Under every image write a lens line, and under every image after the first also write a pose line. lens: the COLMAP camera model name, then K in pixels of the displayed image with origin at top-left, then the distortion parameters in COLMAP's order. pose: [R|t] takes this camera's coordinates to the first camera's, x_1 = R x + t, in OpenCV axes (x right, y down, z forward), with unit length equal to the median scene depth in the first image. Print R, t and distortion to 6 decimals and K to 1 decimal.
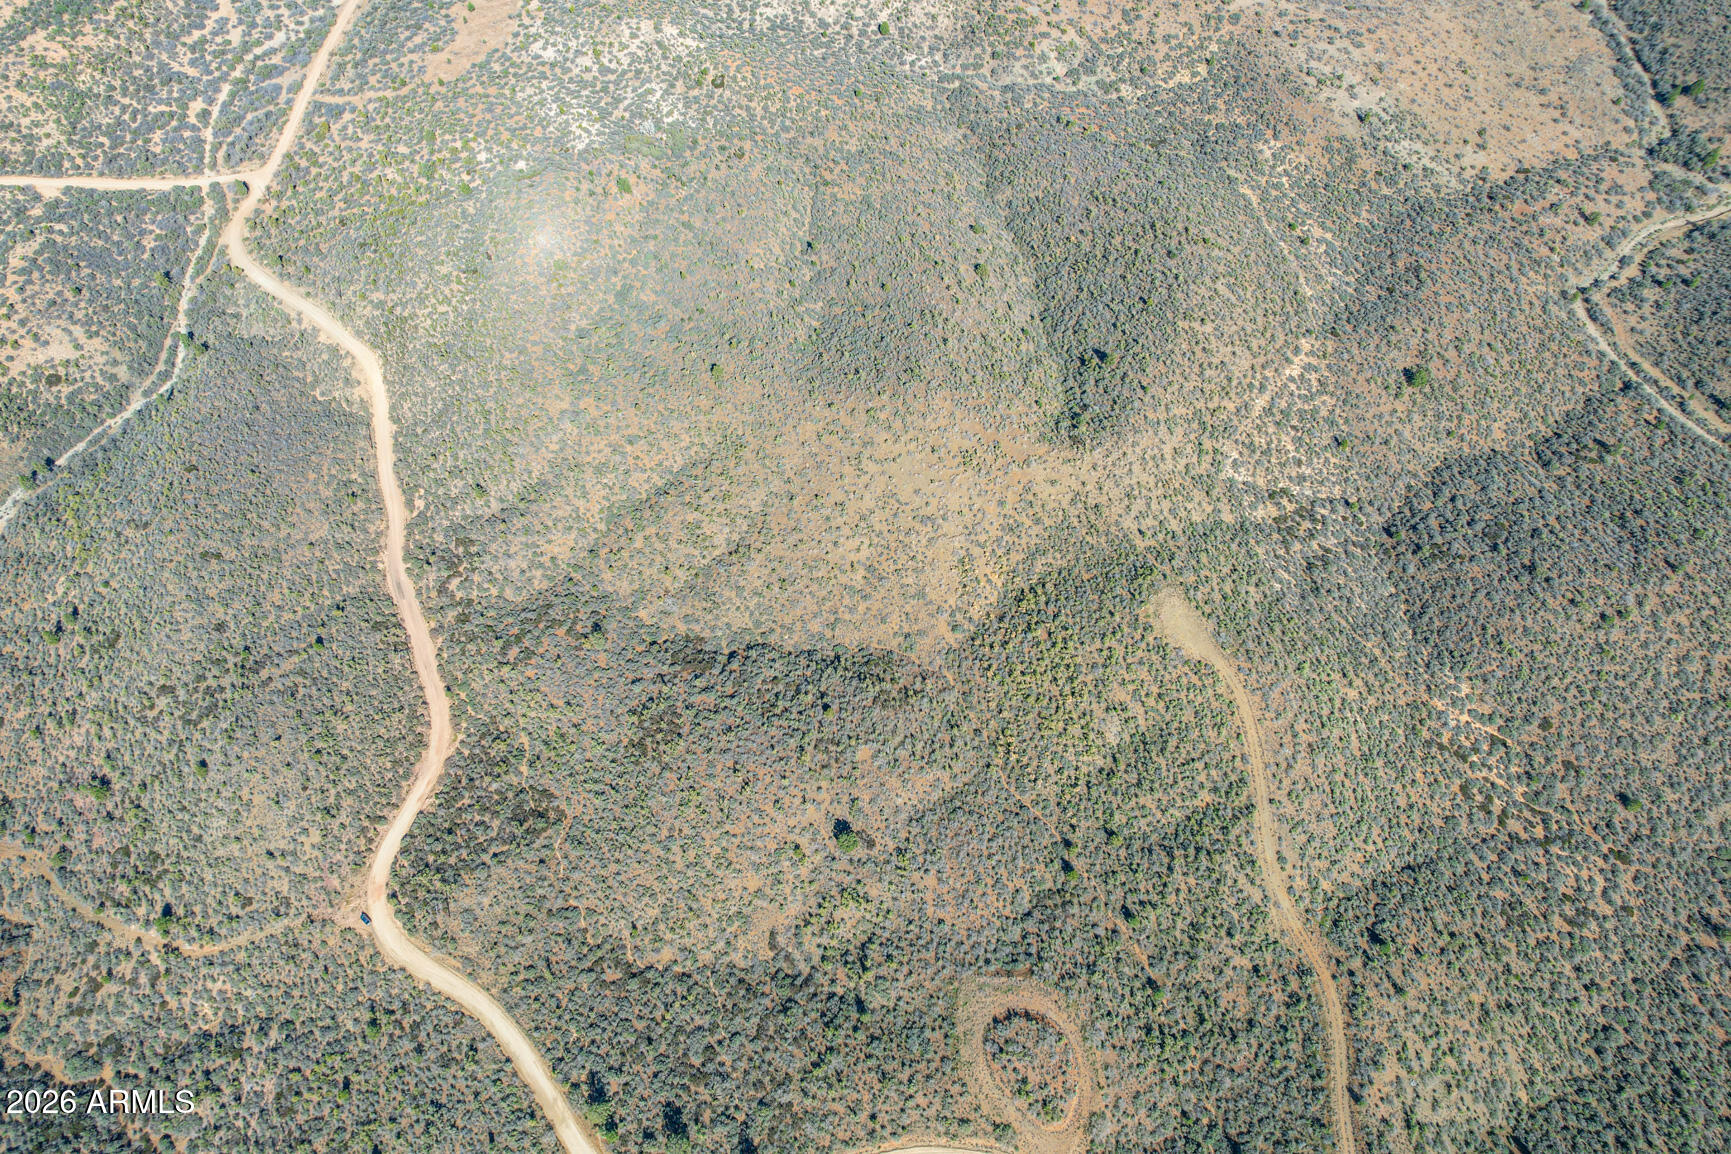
lens RADIAL K [[1098.2, 0, 876.6], [0, 1098.2, 573.6], [0, 0, 1]] dist [-0.045548, 0.054365]
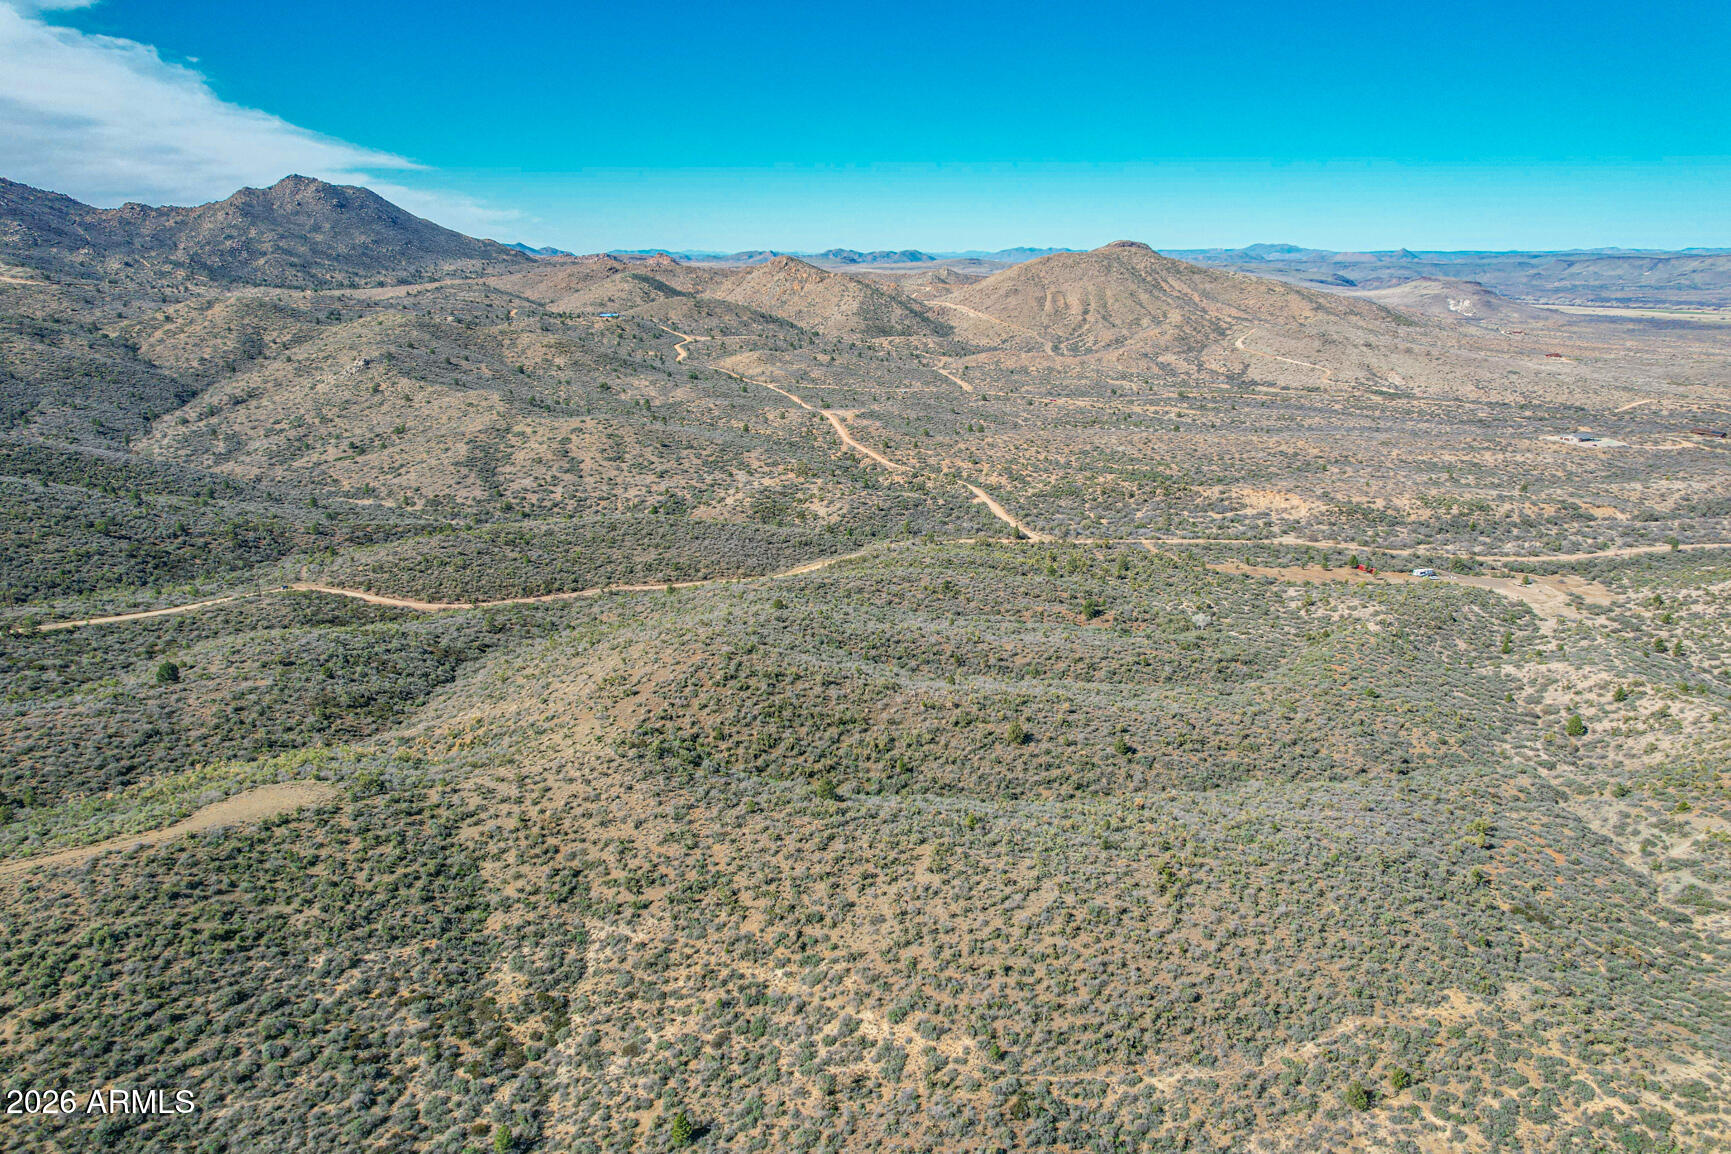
lens RADIAL K [[1098.2, 0, 861.0], [0, 1098.2, 580.8], [0, 0, 1]] dist [-0.045548, 0.054365]
pose [[0.139401, 0.297694, -0.944429, 0.787542], [-0.852923, 0.520636, 0.038216, -0.309045], [0.503080, 0.800198, 0.326487, 0.746353]]
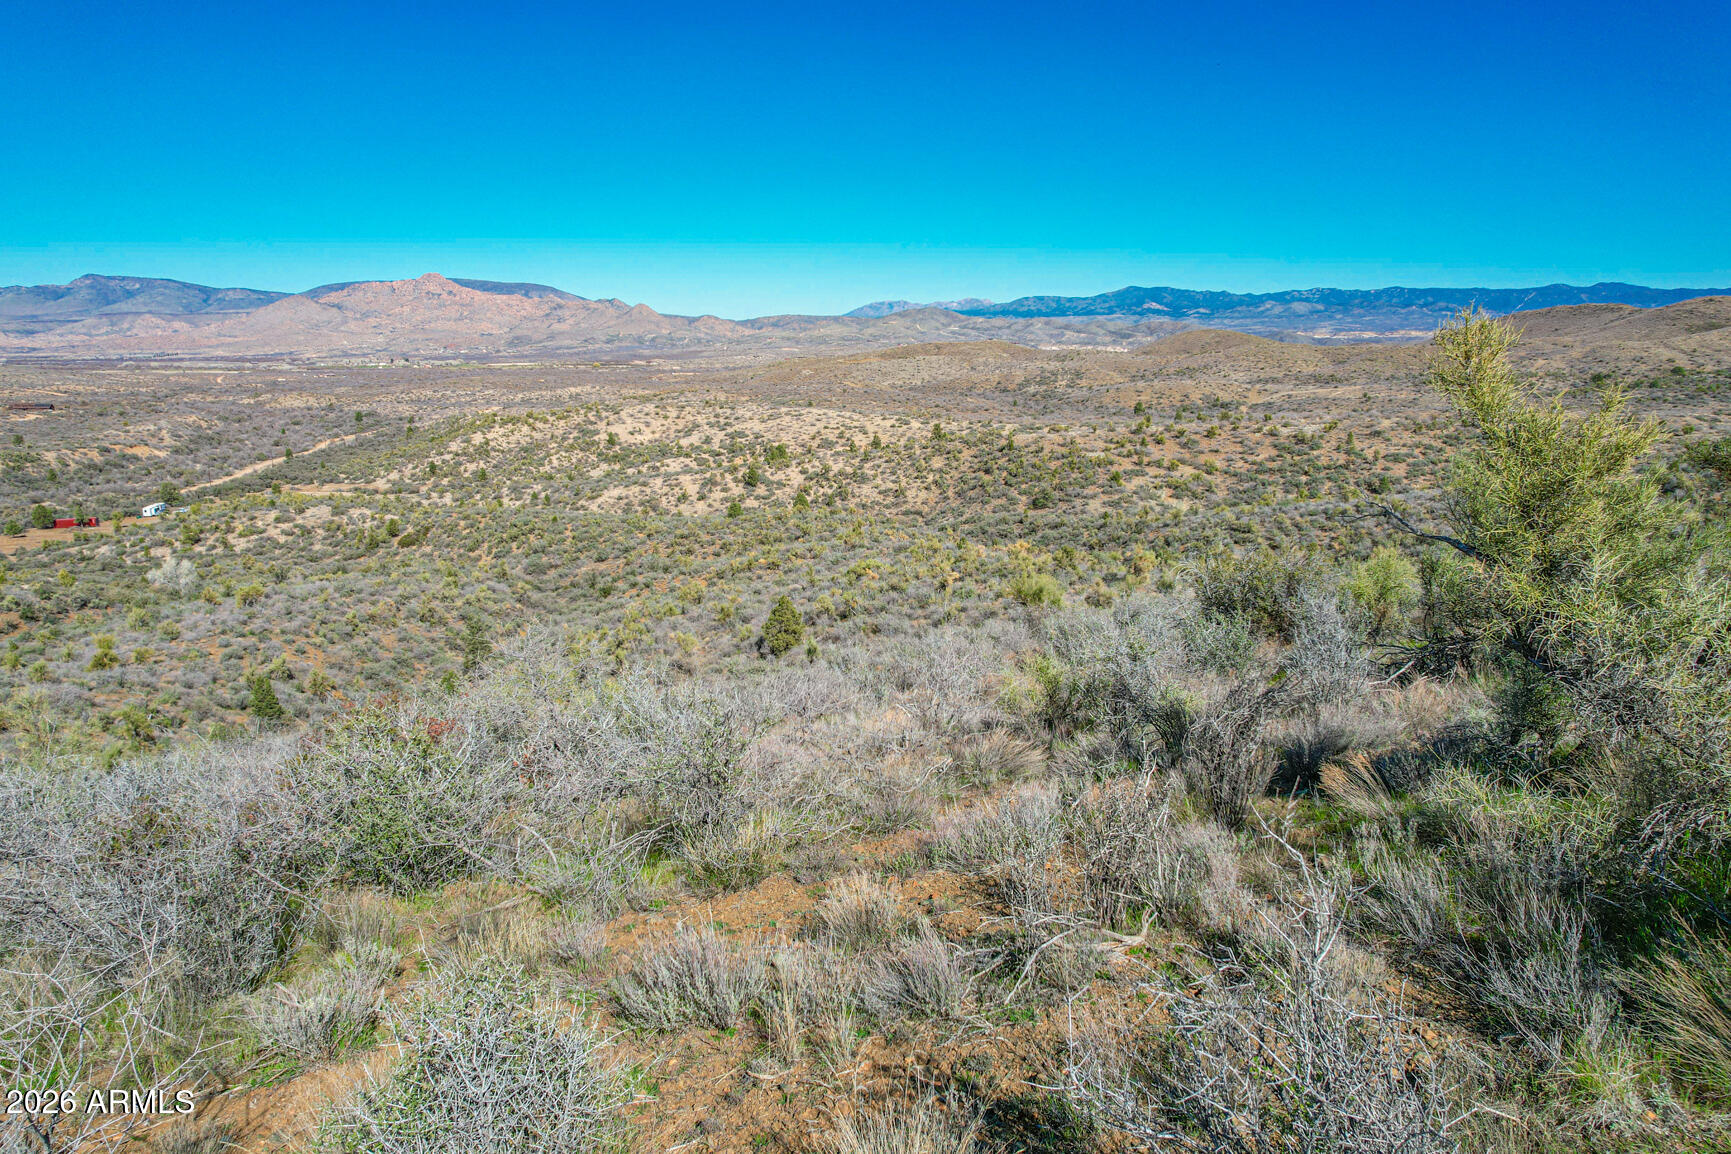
lens RADIAL K [[1098.2, 0, 866.0], [0, 1098.2, 574.4], [0, 0, 1]] dist [-0.045548, 0.054365]
pose [[0.998516, -0.004120, 0.054297, 0.013109], [0.042036, 0.692142, -0.720536, -0.170240], [-0.034613, 0.721749, 0.691289, 0.992121]]
